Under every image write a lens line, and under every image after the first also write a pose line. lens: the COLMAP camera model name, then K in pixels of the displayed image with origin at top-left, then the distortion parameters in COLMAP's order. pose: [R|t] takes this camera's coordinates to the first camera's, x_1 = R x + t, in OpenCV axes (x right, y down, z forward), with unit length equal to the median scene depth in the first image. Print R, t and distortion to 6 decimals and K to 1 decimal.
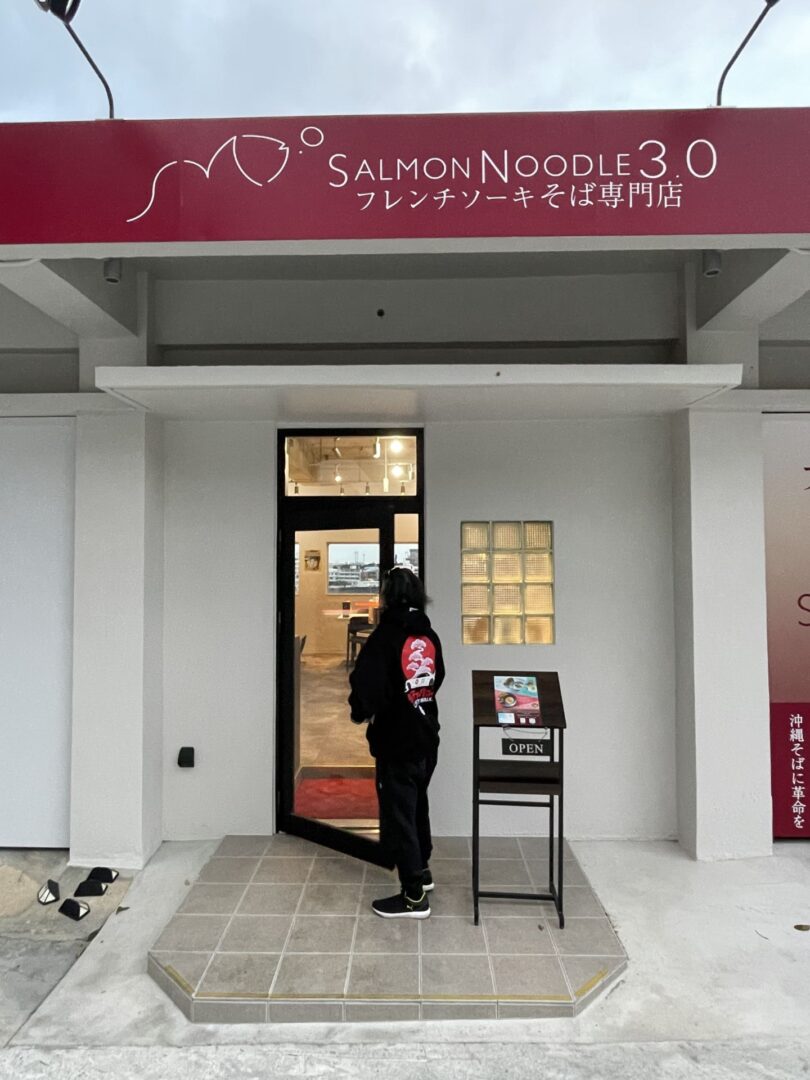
lens RADIAL K [[645.9, 0, 405.0], [0, 645.9, 542.5], [0, 0, 1]] dist [0.000358, -0.003146]
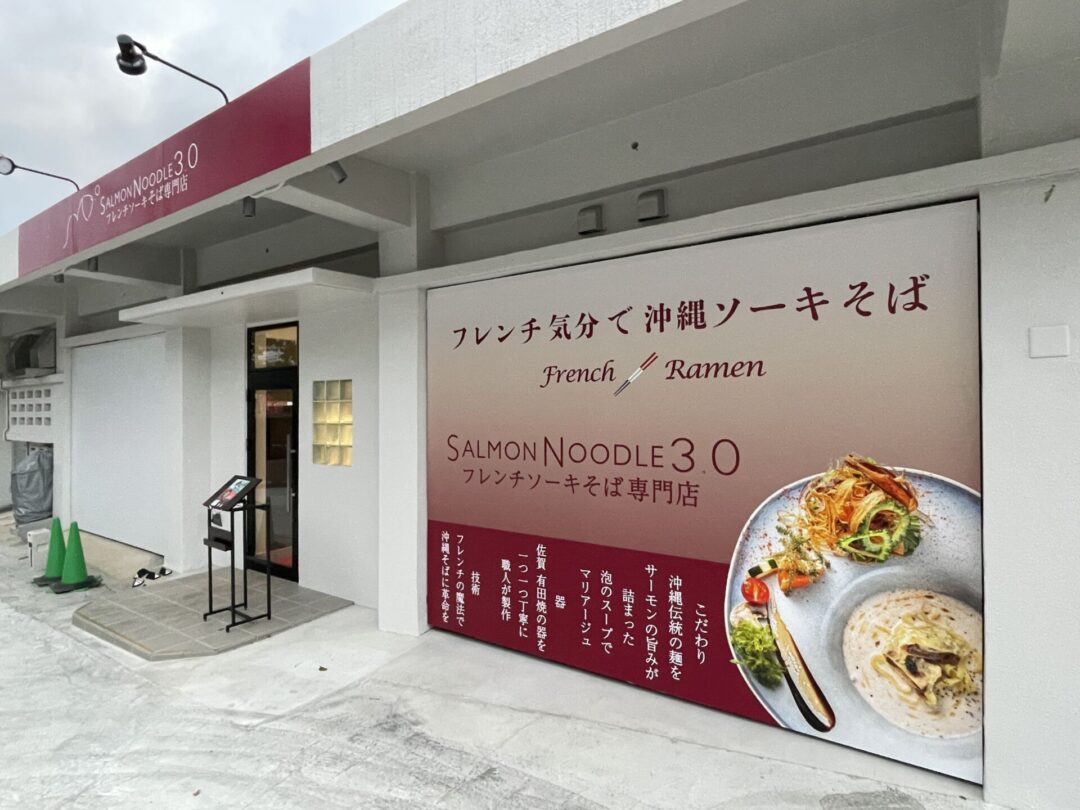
lens RADIAL K [[598.1, 0, 537.6], [0, 598.1, 404.8], [0, 0, 1]] dist [0.015952, -0.000253]
pose [[0.824161, -0.001943, -0.566352, 1.722506], [0.021646, 0.999372, 0.028070, -0.005208], [0.565942, -0.035394, 0.823685, 0.202177]]
